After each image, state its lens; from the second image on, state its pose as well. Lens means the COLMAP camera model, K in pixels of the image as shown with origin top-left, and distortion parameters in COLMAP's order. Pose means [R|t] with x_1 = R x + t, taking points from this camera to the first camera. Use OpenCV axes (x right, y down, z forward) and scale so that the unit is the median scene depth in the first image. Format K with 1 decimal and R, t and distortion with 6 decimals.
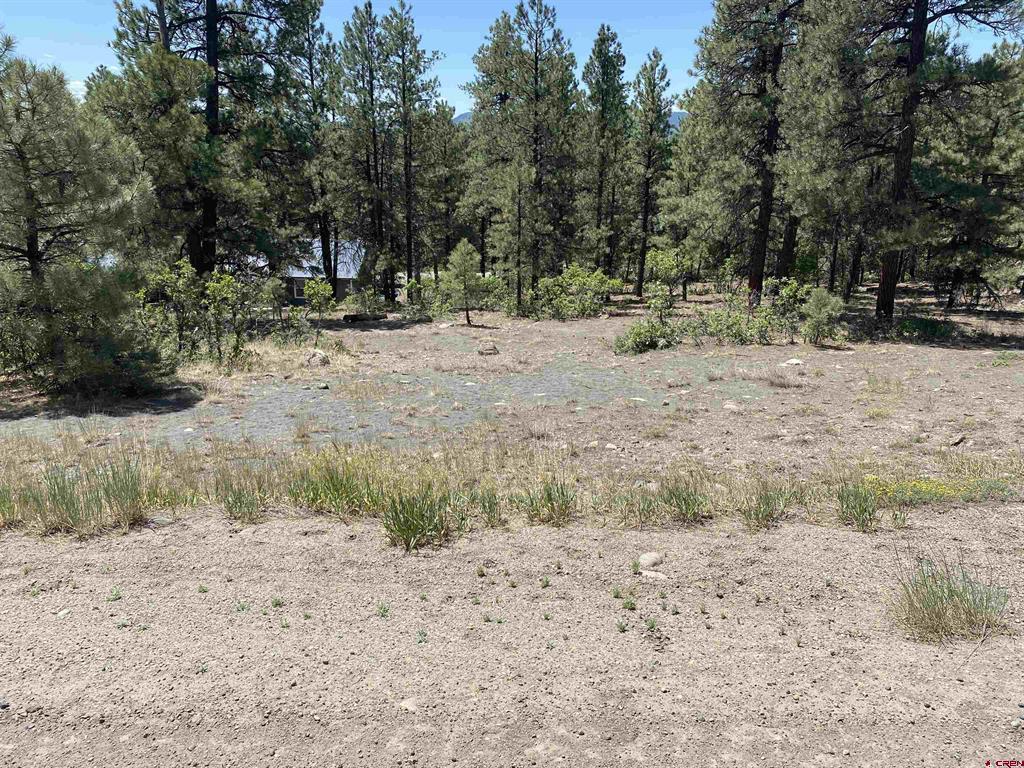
lens RADIAL K [[778.9, 0, 512.0], [0, 778.9, 384.0], [0, 0, 1]] dist [0.000476, -0.000205]
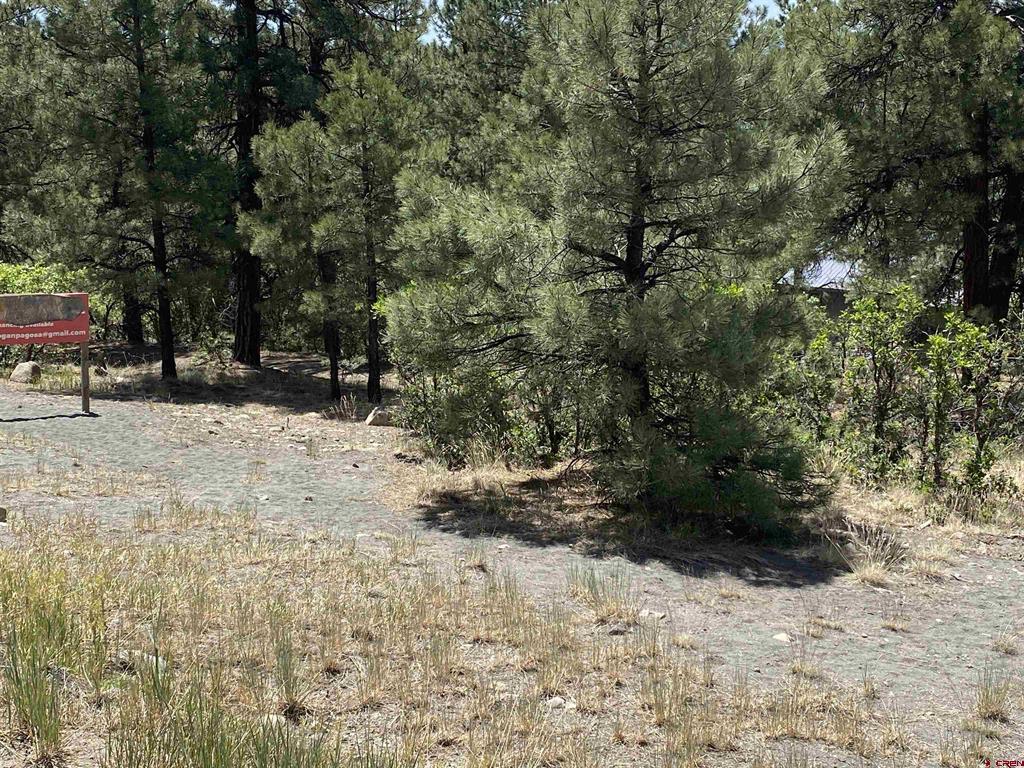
lens RADIAL K [[1363.0, 0, 512.0], [0, 1363.0, 384.0], [0, 0, 1]] dist [0.018937, 0.021023]
pose [[0.727124, 0.107613, -0.678020, 0.022304], [-0.161548, 0.986725, -0.016639, -0.047374], [0.667228, 0.121631, 0.734855, 0.197696]]
